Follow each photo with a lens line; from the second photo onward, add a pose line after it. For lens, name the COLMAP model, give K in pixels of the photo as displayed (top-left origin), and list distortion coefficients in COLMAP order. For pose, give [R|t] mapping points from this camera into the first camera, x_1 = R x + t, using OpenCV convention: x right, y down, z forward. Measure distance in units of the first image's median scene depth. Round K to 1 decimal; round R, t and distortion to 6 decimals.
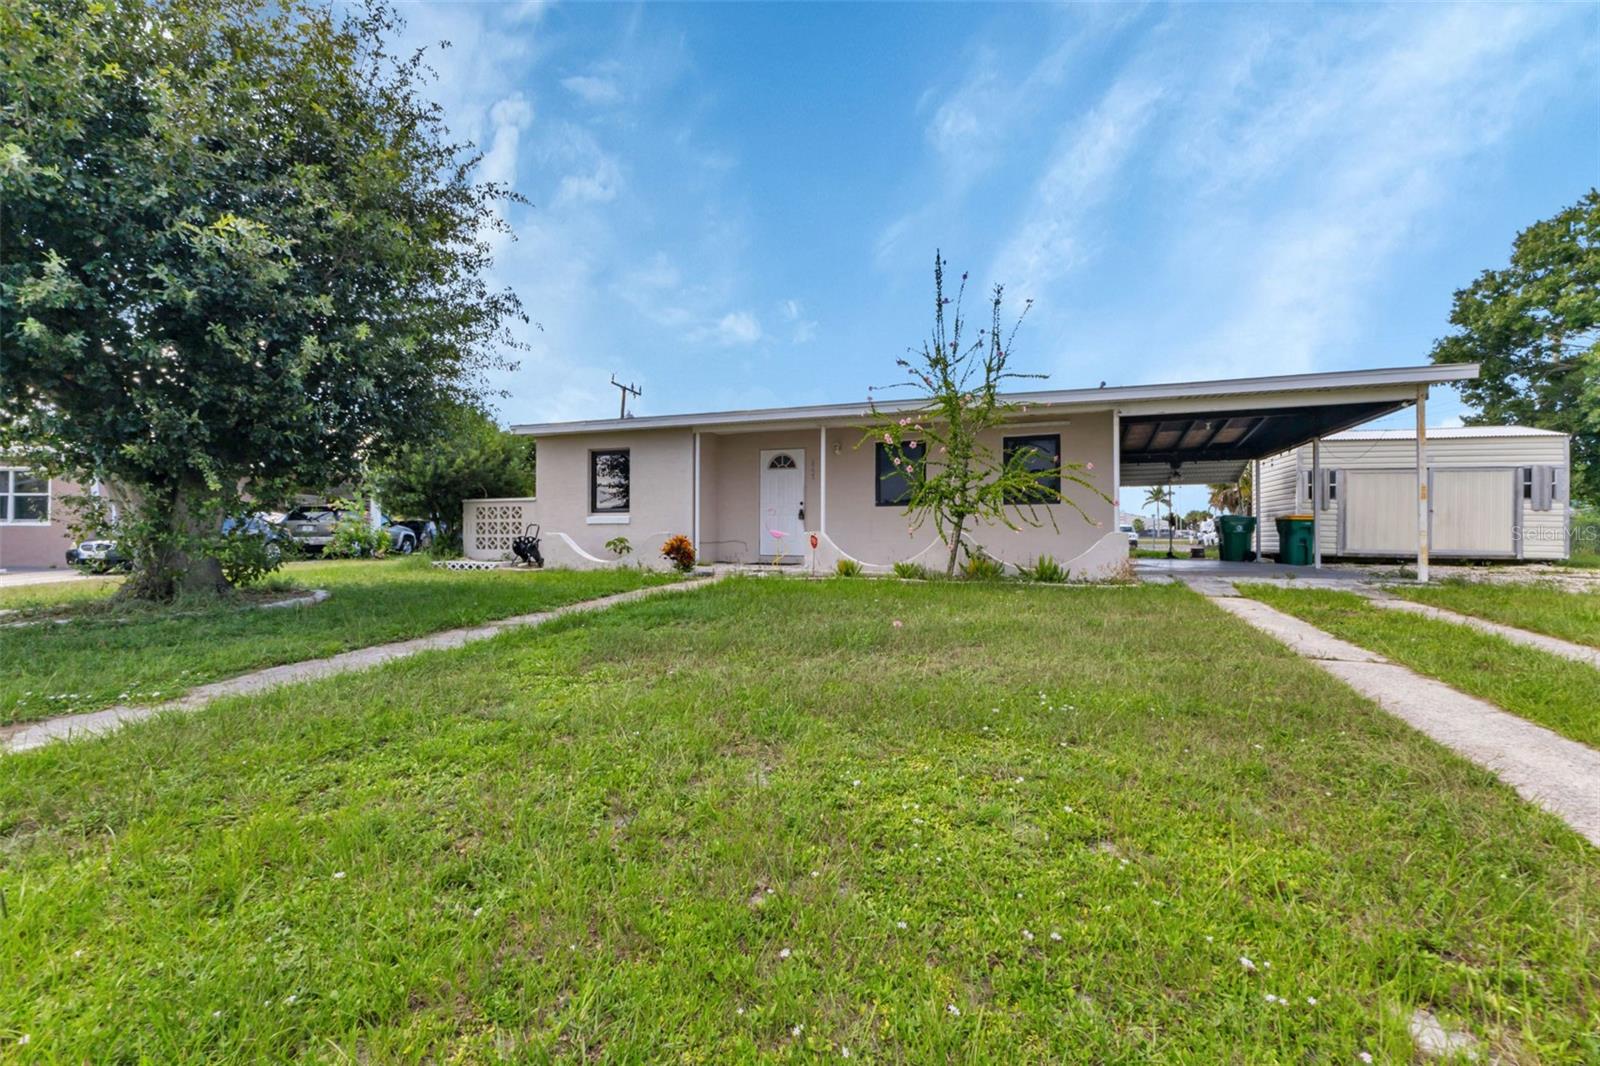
lens RADIAL K [[710.3, 0, 792.9], [0, 710.3, 525.1], [0, 0, 1]] dist [0.012110, -0.001590]
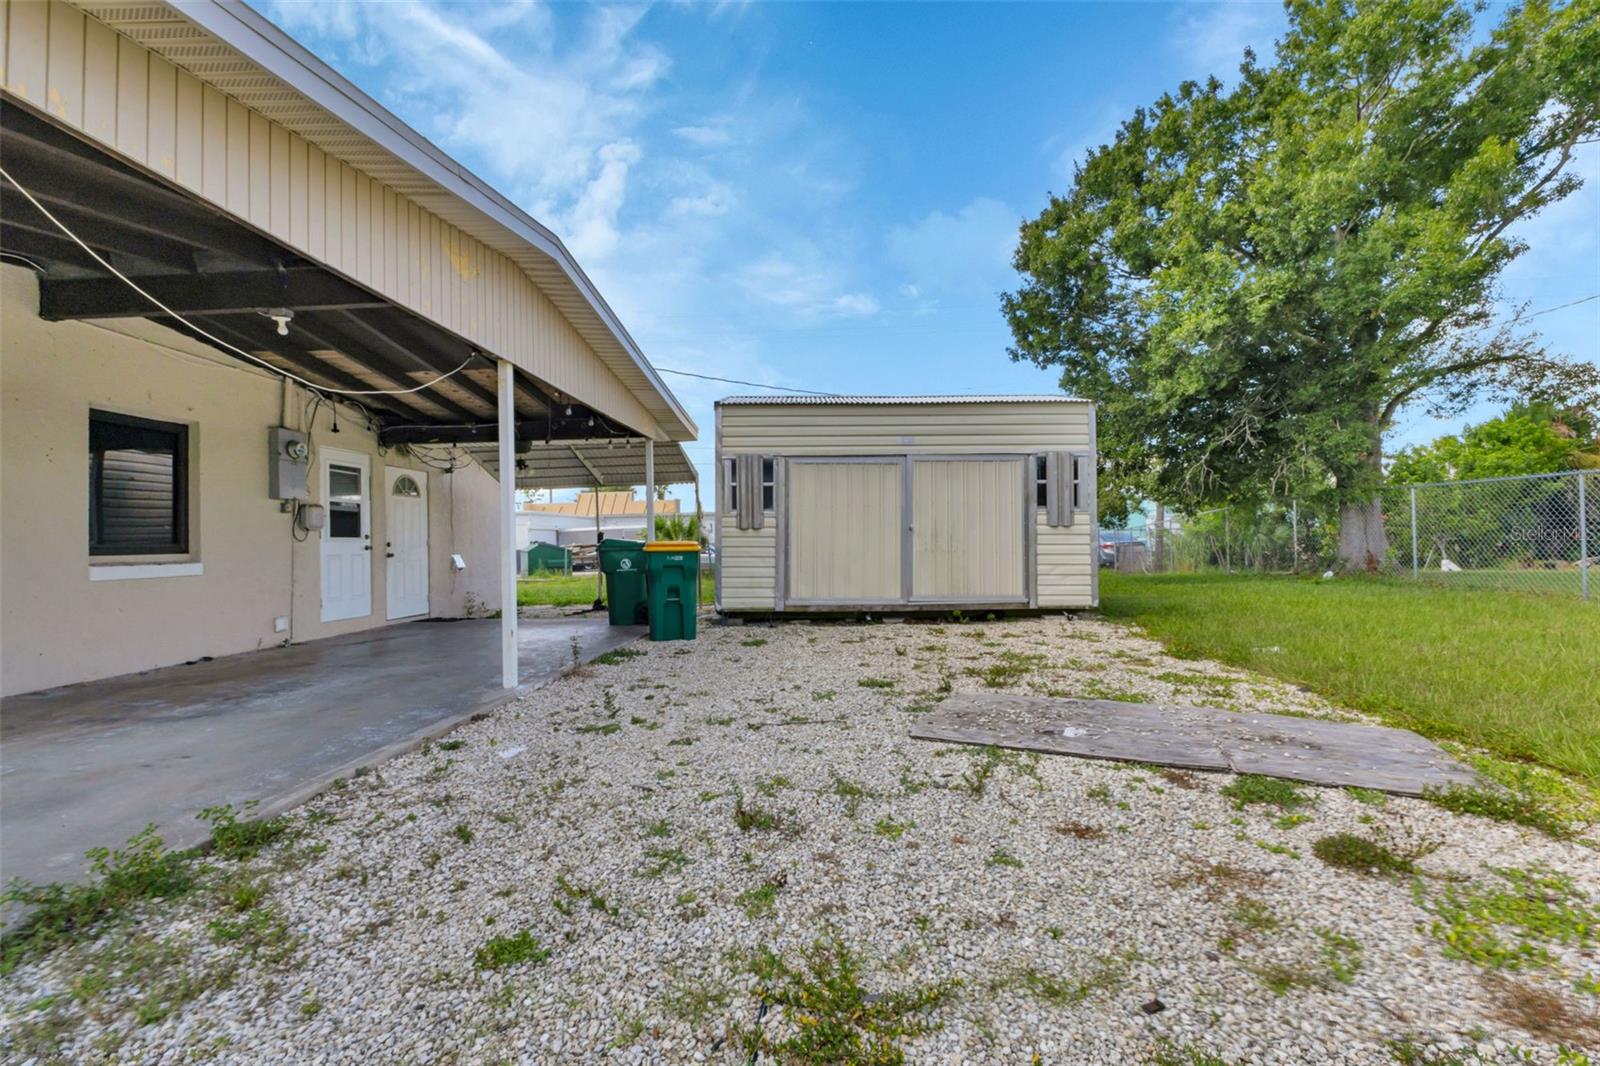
lens RADIAL K [[710.3, 0, 795.5], [0, 710.3, 533.2], [0, 0, 1]] dist [0.012110, -0.001590]
pose [[0.958998, -0.016177, 0.282952, 0.661067], [0.016892, 0.999857, -0.000085, -0.018751], [-0.282910, 0.004862, 0.959134, 0.491748]]
